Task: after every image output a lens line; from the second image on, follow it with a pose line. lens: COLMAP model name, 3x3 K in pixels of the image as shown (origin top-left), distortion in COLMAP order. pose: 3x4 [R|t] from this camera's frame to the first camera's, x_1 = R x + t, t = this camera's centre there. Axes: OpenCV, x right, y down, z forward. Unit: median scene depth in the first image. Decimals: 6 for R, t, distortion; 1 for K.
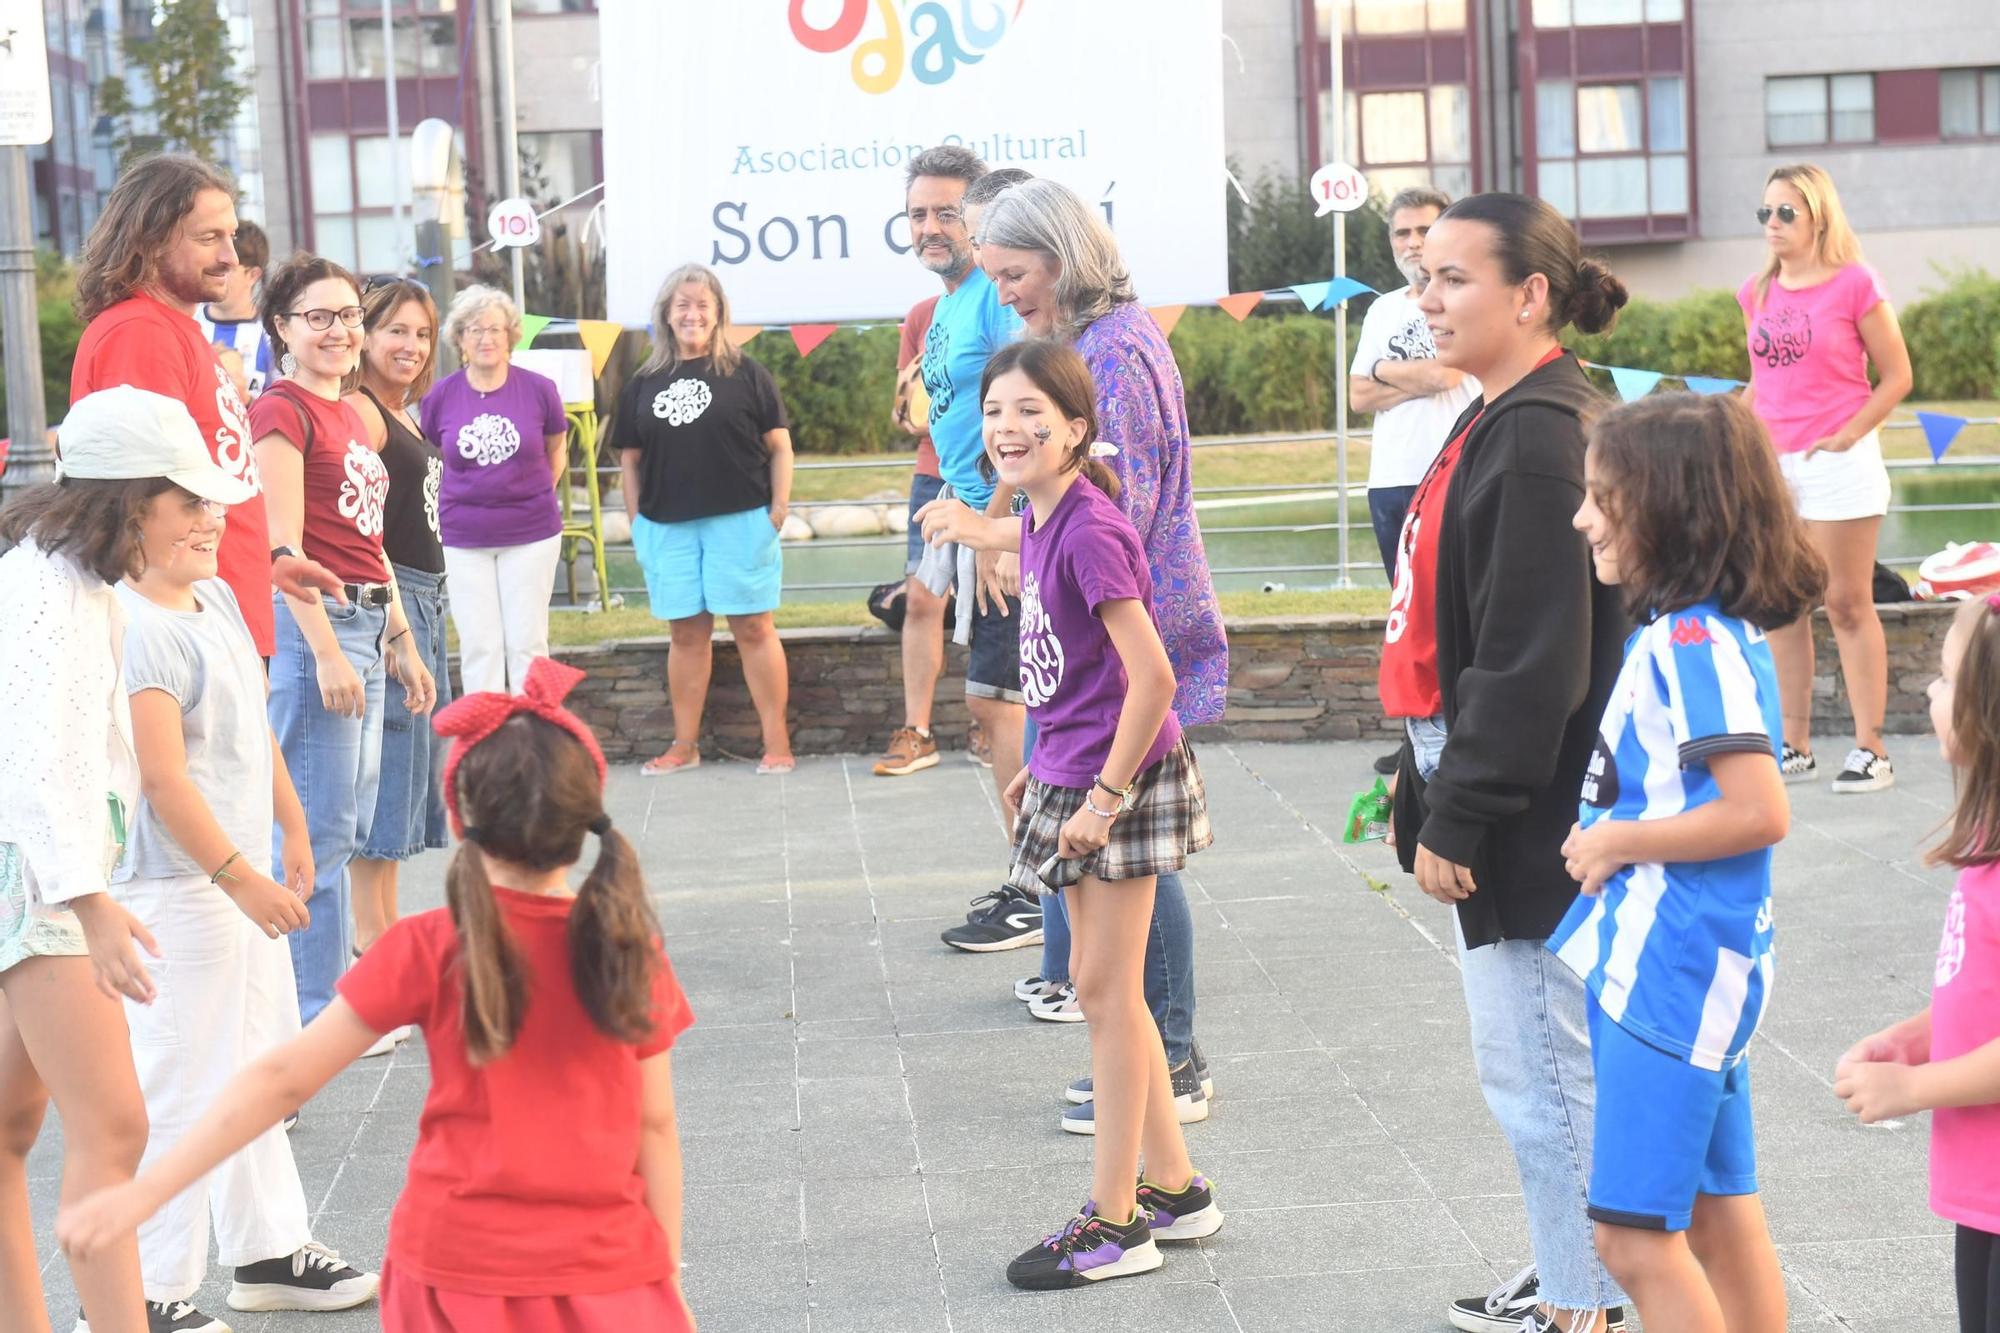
lens RADIAL K [[3757.2, 0, 989.7], [0, 3757.2, 692.7], [0, 0, 1]] dist [0.145654, -0.496486]
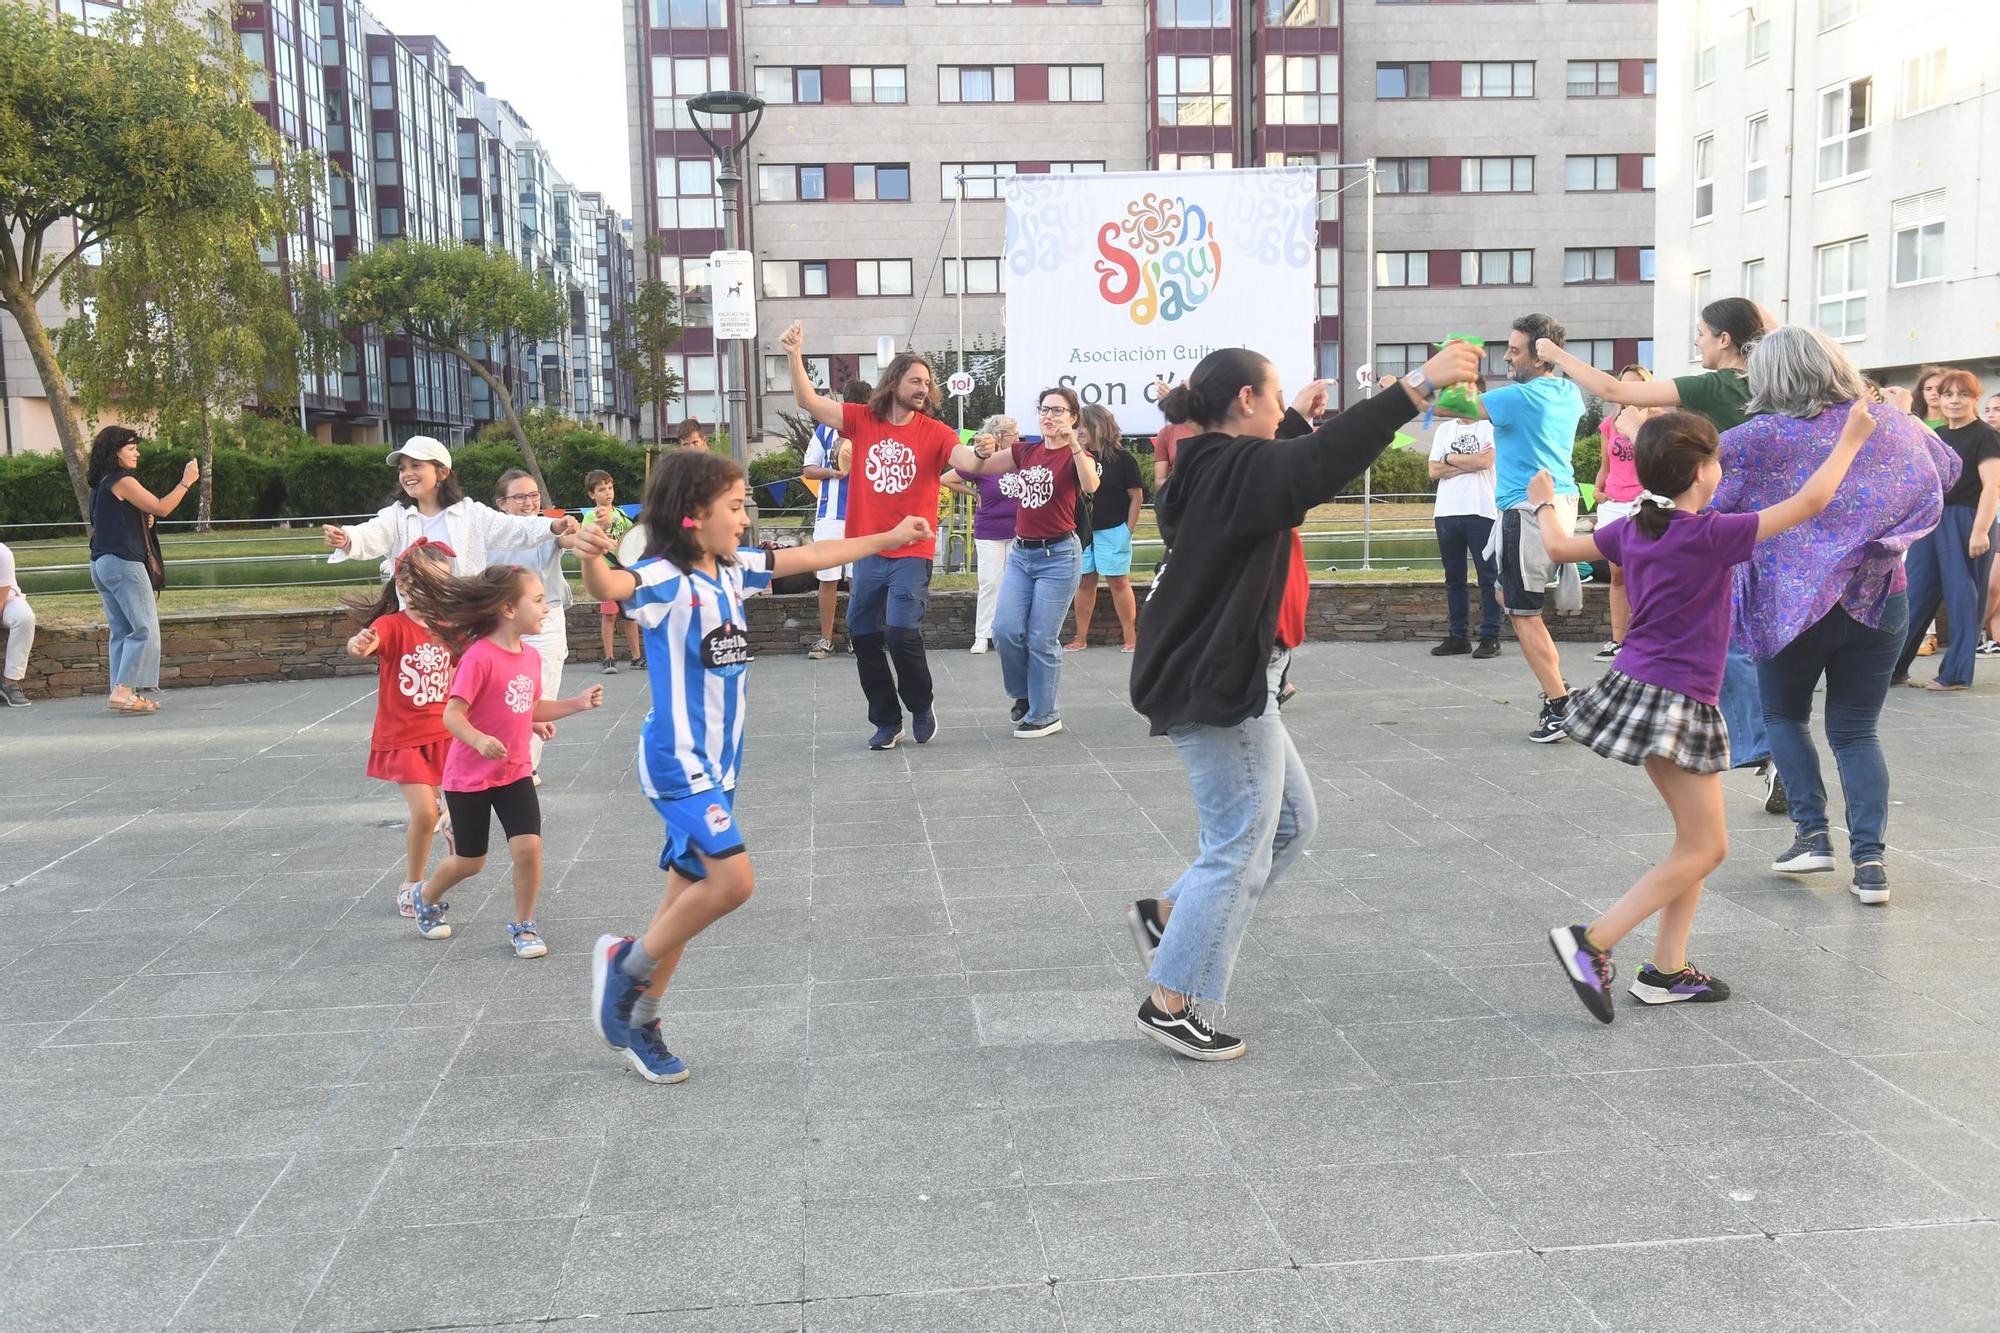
lens RADIAL K [[1857.6, 0, 1000.0], [0, 1857.6, 666.5], [0, 0, 1]] dist [0.014045, 0.013868]
pose [[0.999160, 0.019131, 0.036253, -0.136686], [-0.019578, 0.999736, 0.012002, 0.016025], [-0.036014, -0.012701, 0.999271, -0.009854]]
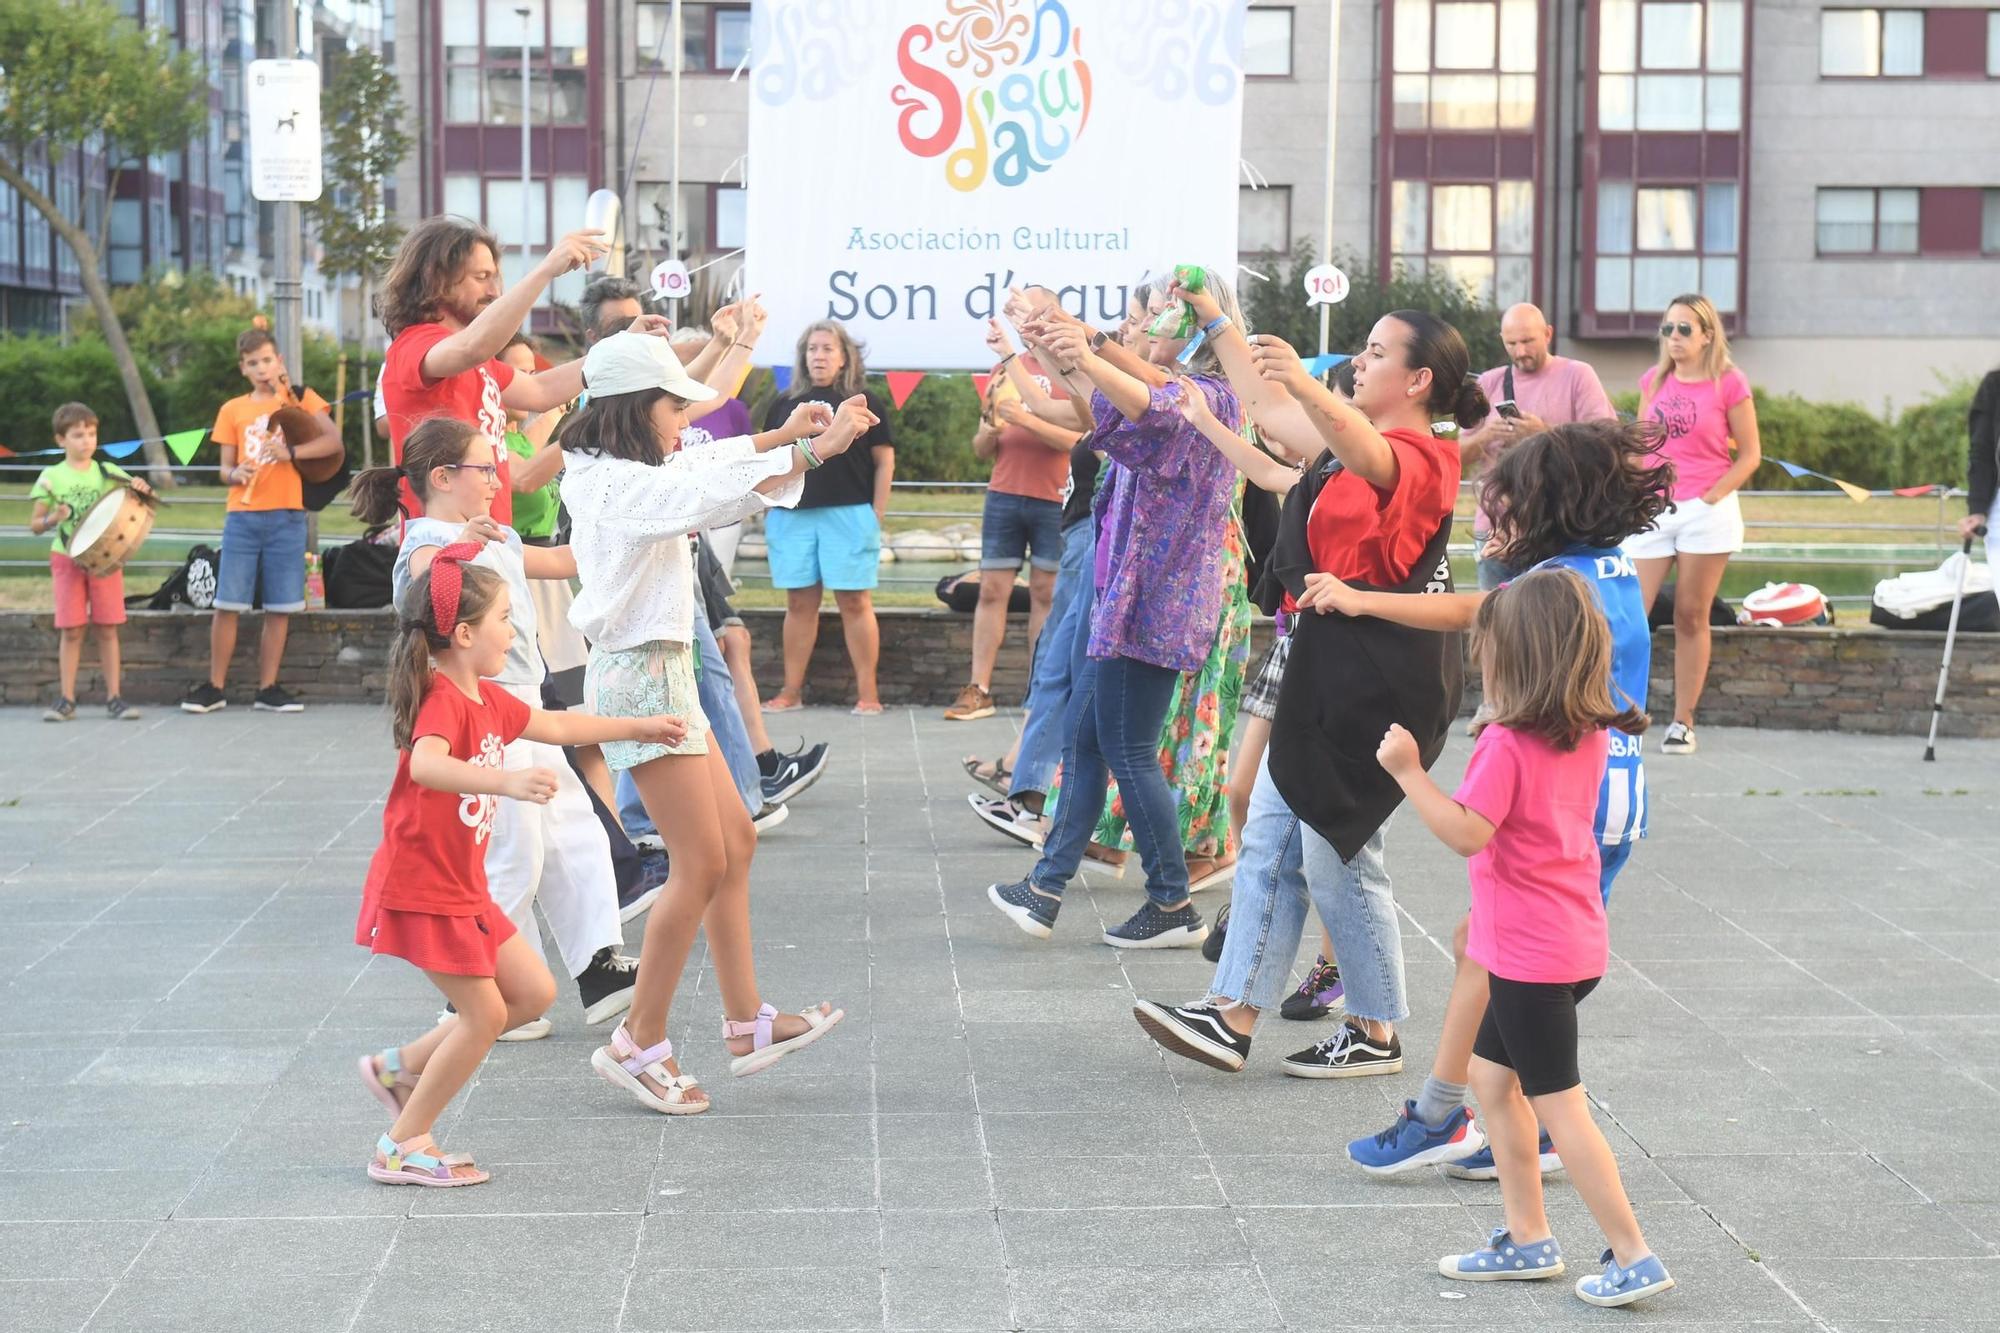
lens RADIAL K [[3757.2, 0, 989.7], [0, 3757.2, 692.7], [0, 0, 1]] dist [0.145654, -0.496486]
pose [[0.998434, 0.052188, -0.020159, 0.012177], [-0.052494, 0.998510, -0.014924, 0.026310], [0.019350, 0.015958, 0.999685, -0.250405]]
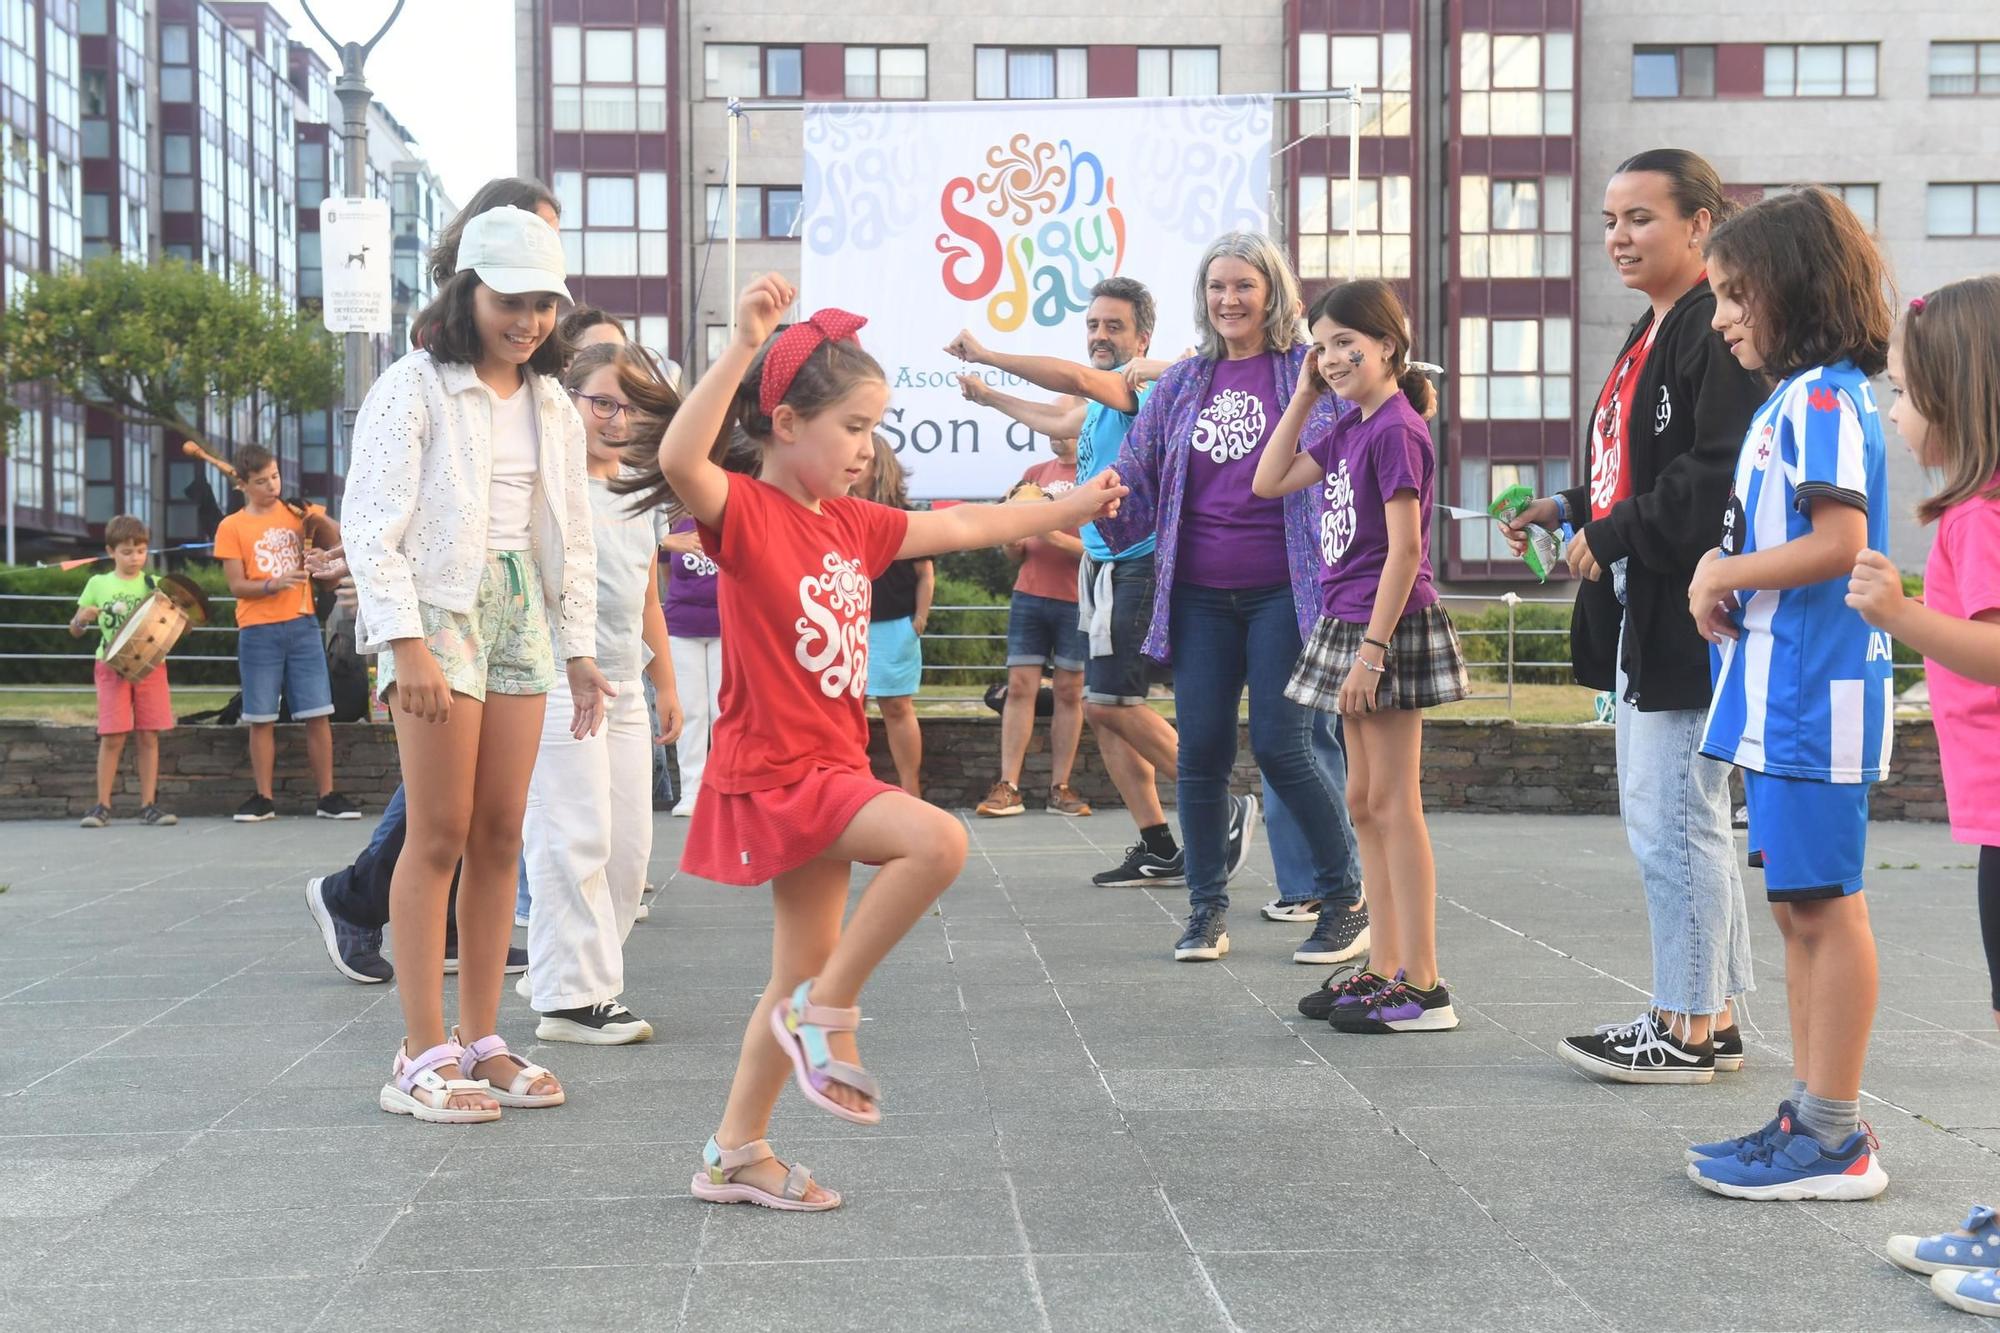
lens RADIAL K [[2787.9, 0, 1000.0], [0, 2787.9, 666.5], [0, 0, 1]] dist [0.136028, -0.014647]
pose [[0.998951, 0.043543, -0.014156, -0.012348], [-0.044661, 0.994778, -0.091777, 0.049129], [0.010086, 0.092313, 0.995679, 0.022655]]
